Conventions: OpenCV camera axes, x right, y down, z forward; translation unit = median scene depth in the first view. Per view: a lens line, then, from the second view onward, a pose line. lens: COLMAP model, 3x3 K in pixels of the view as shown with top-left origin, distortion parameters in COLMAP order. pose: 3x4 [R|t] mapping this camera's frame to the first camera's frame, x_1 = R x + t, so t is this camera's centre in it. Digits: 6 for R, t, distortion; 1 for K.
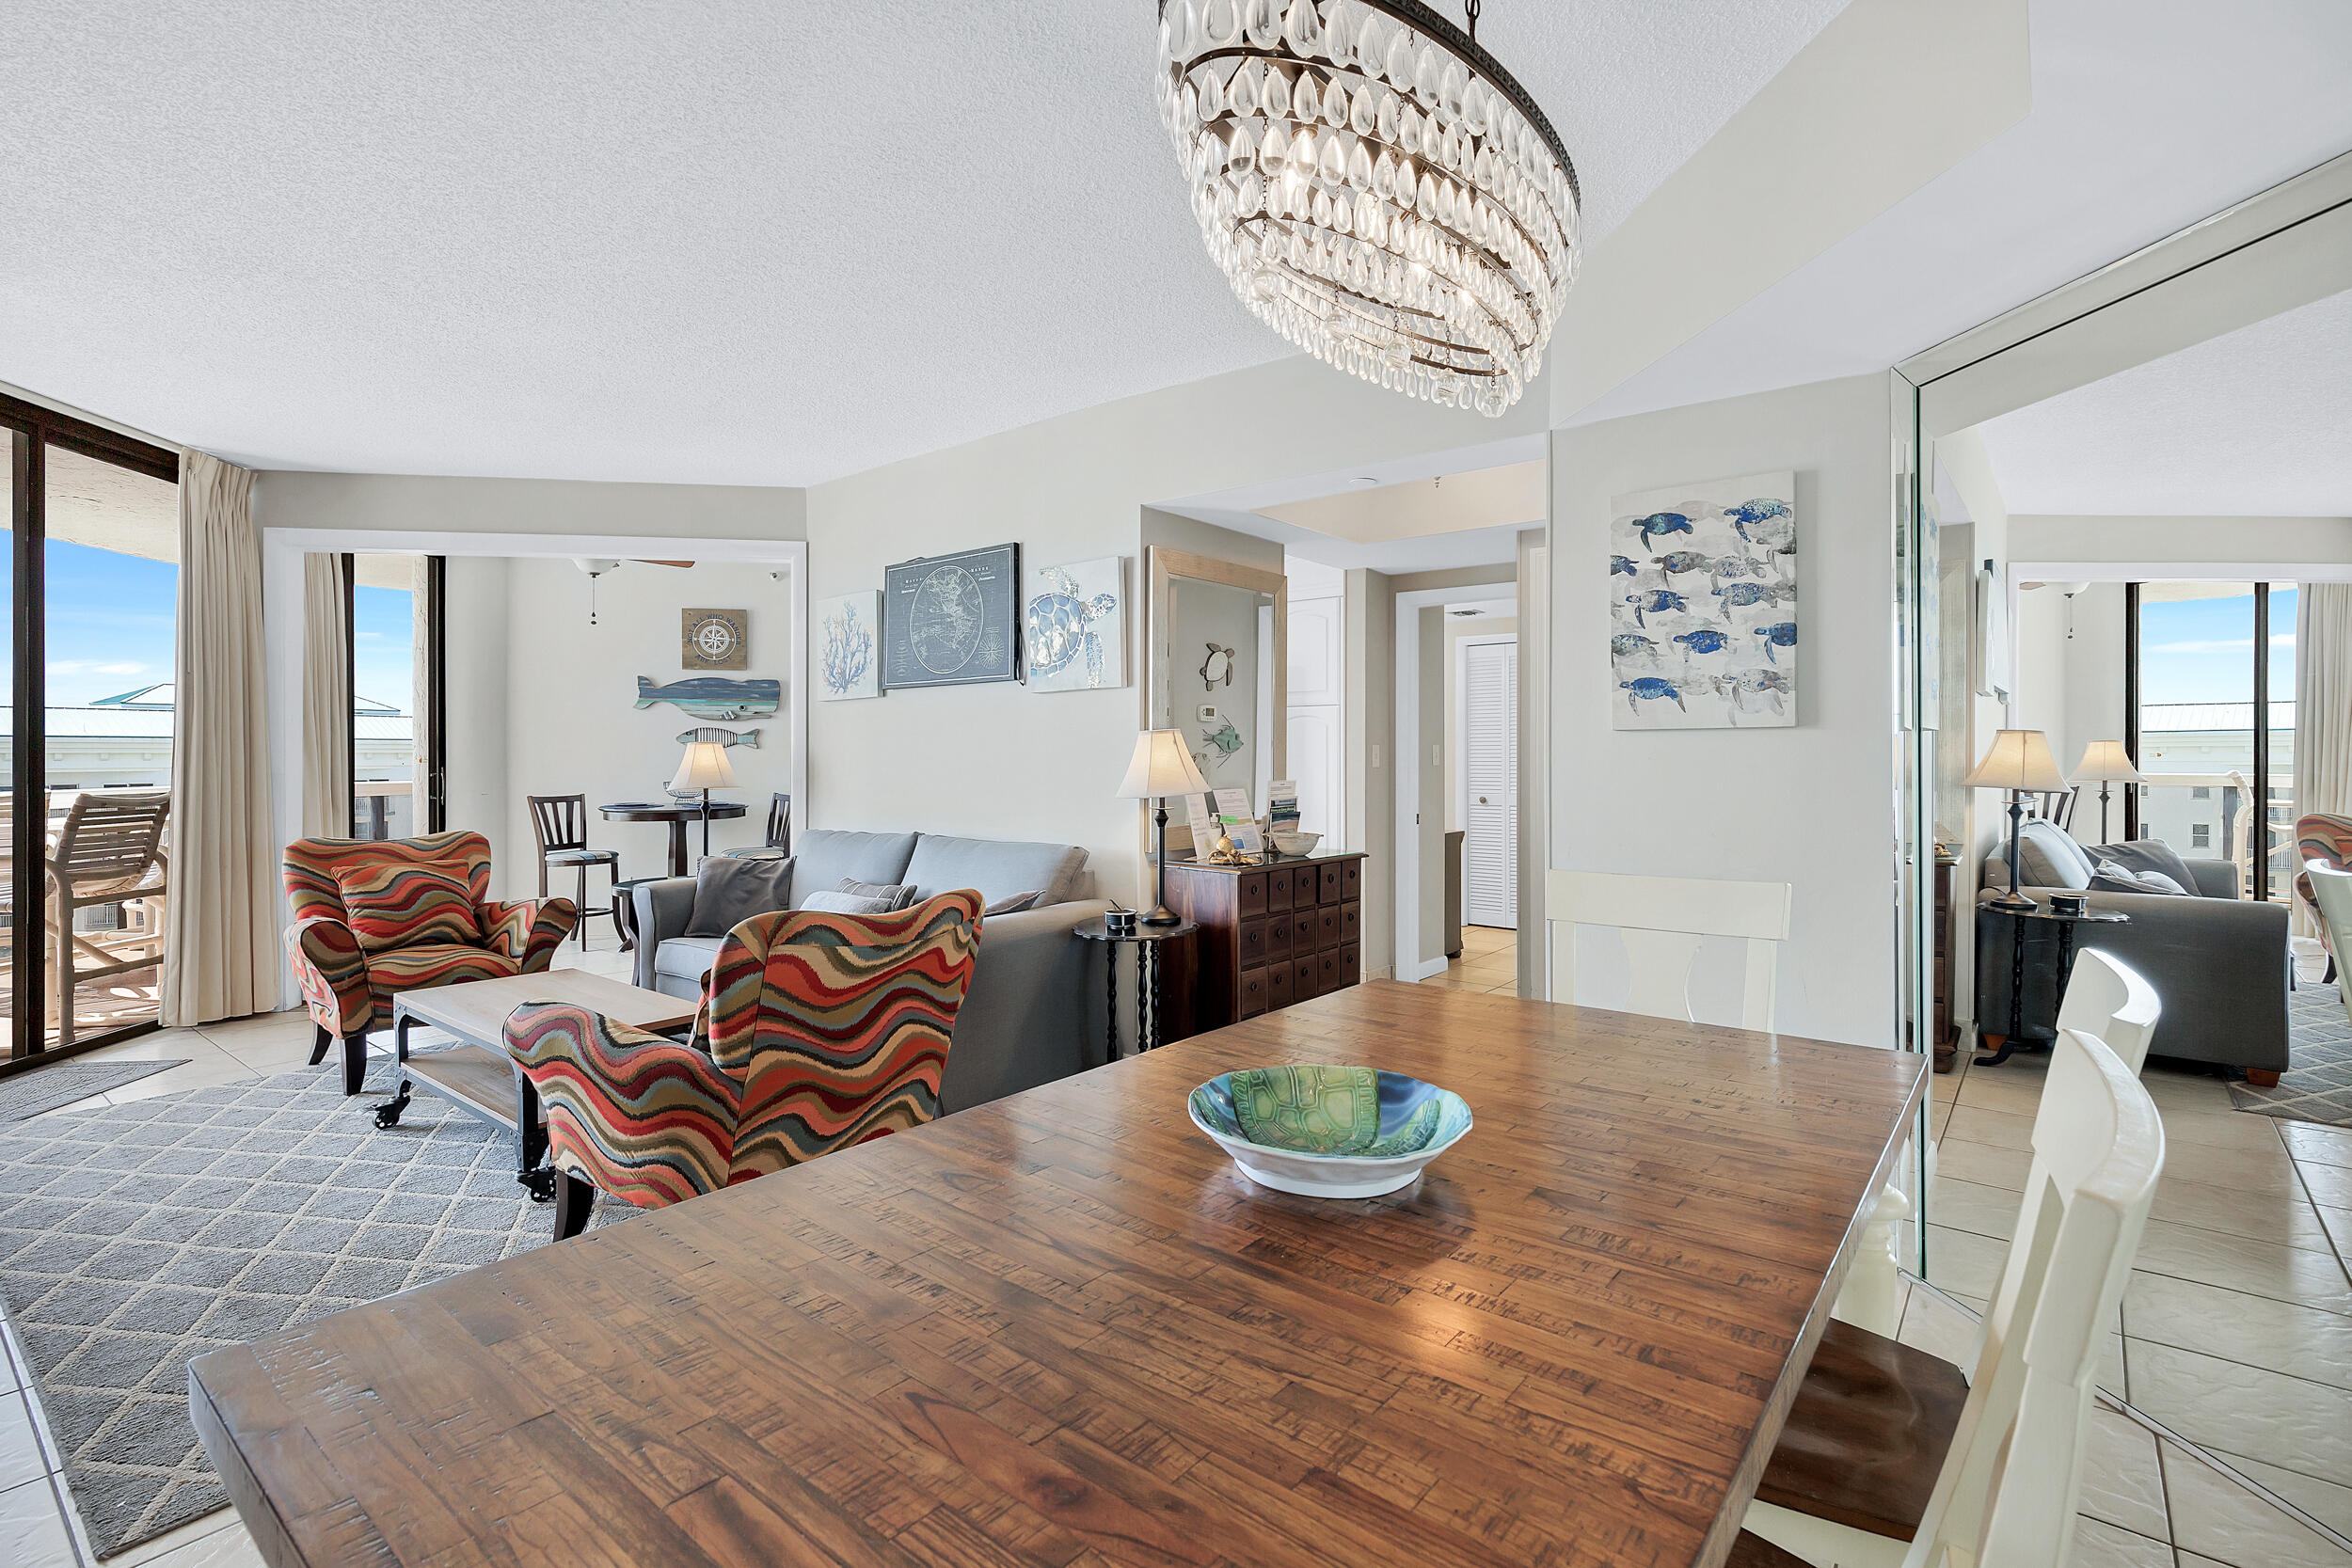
lens RADIAL K [[1077.2, 0, 1174.9], [0, 1077.2, 750.2], [0, 0, 1]] dist [0.013056, -0.003051]
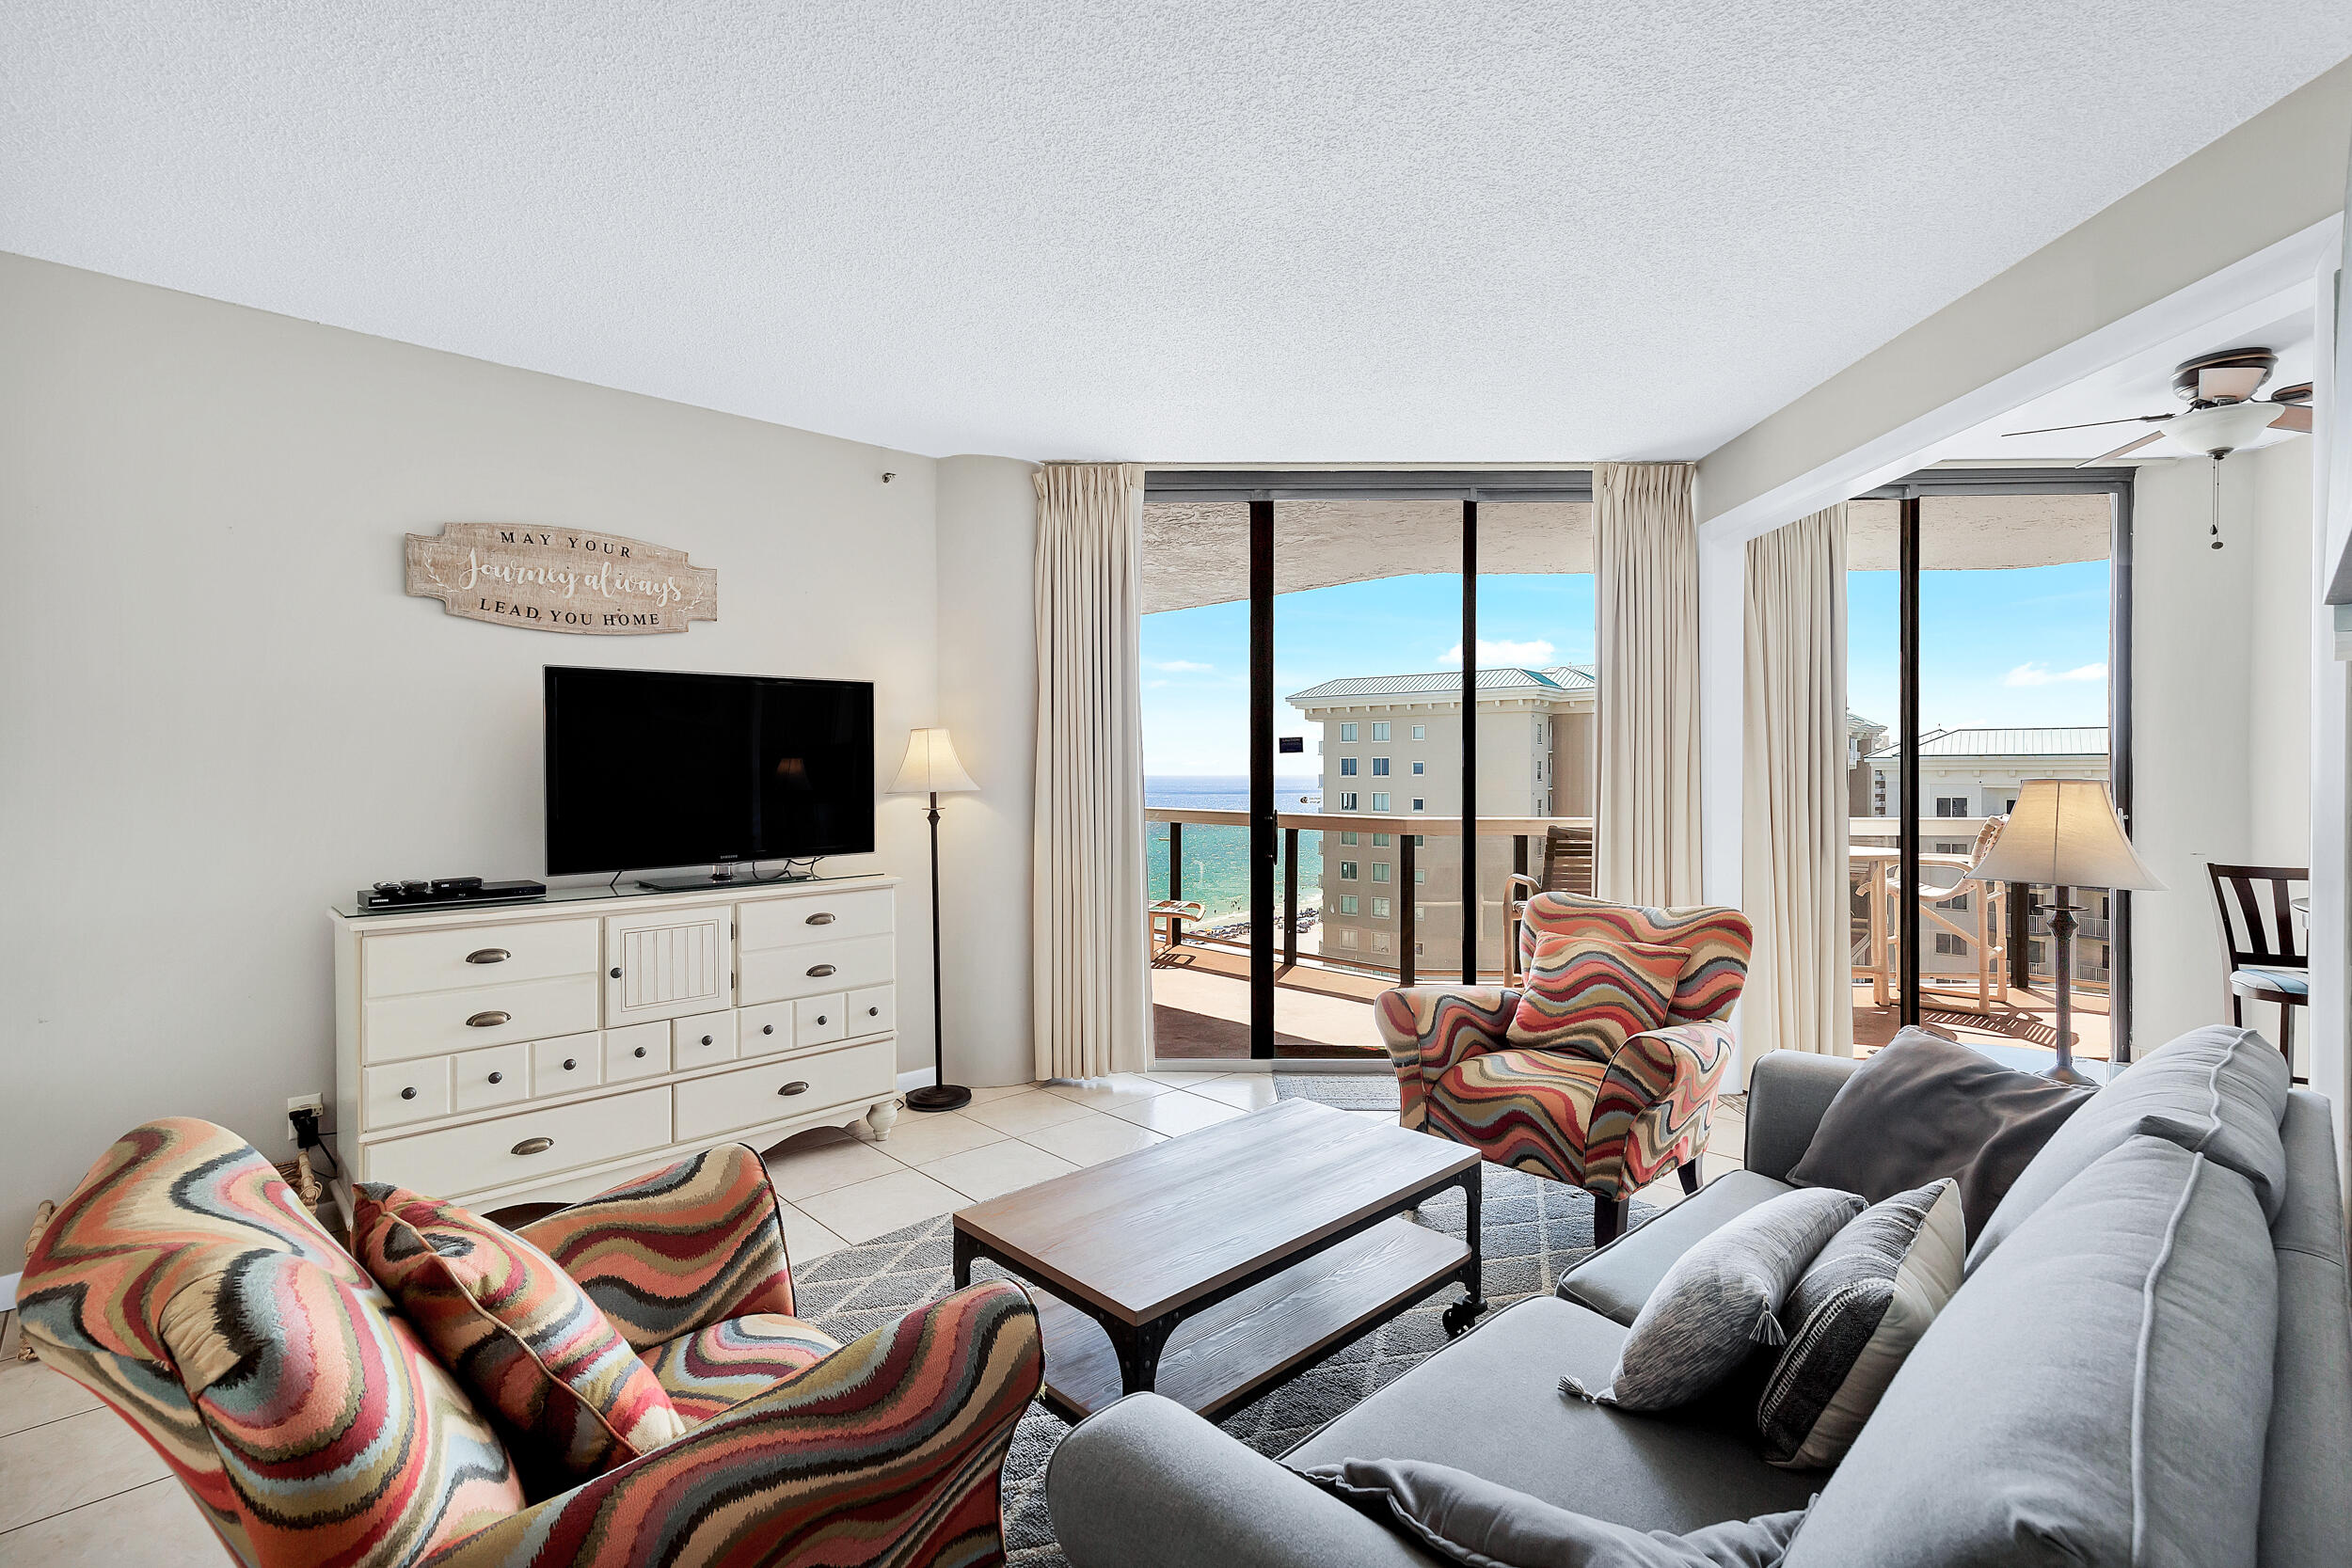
lens RADIAL K [[1077.2, 0, 1186.2], [0, 1077.2, 783.7], [0, 0, 1]] dist [0.013056, -0.003051]
pose [[-0.121488, 0.014011, -0.992494, 0.057194], [0.003255, 0.999901, 0.013717, -0.012823], [0.992588, -0.001564, -0.121521, 0.658706]]
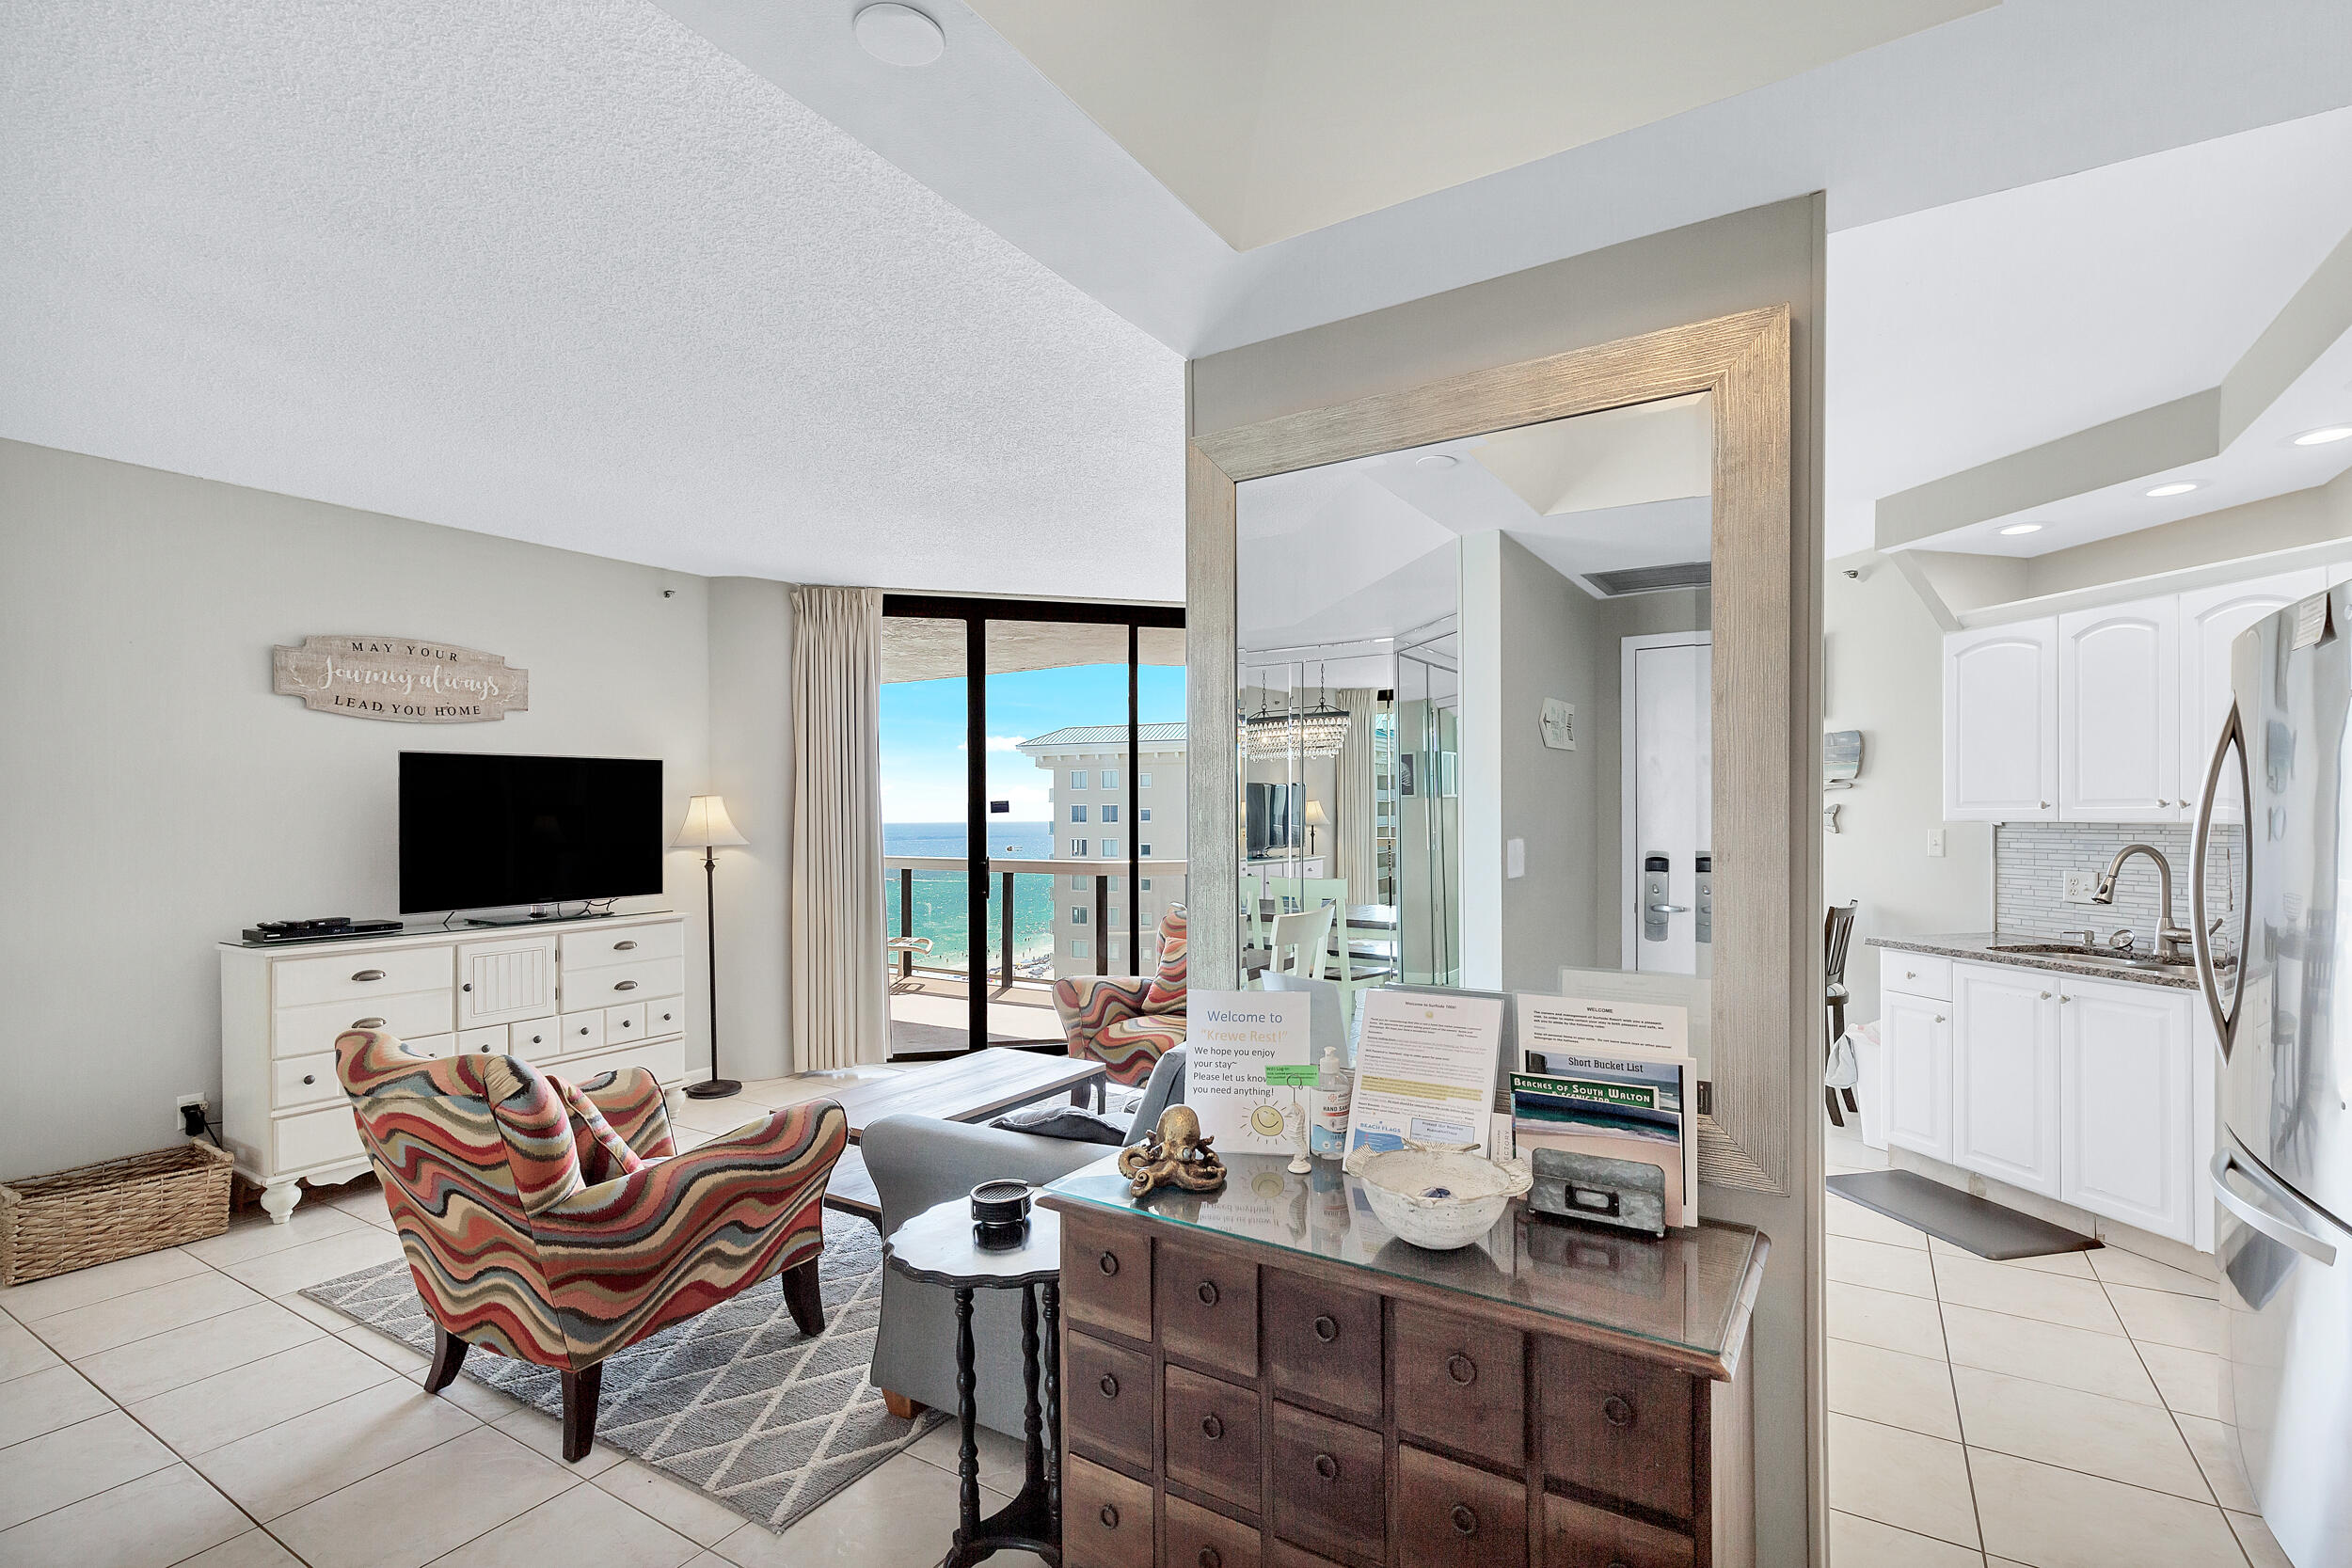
lens RADIAL K [[1077.2, 0, 1186.8], [0, 1077.2, 822.1], [0, 0, 1]] dist [0.013056, -0.003051]
pose [[0.125771, 0.006457, -0.992038, 0.328703], [0.006187, 0.999954, 0.007293, -0.022497], [0.992040, -0.007055, 0.125725, 0.689225]]
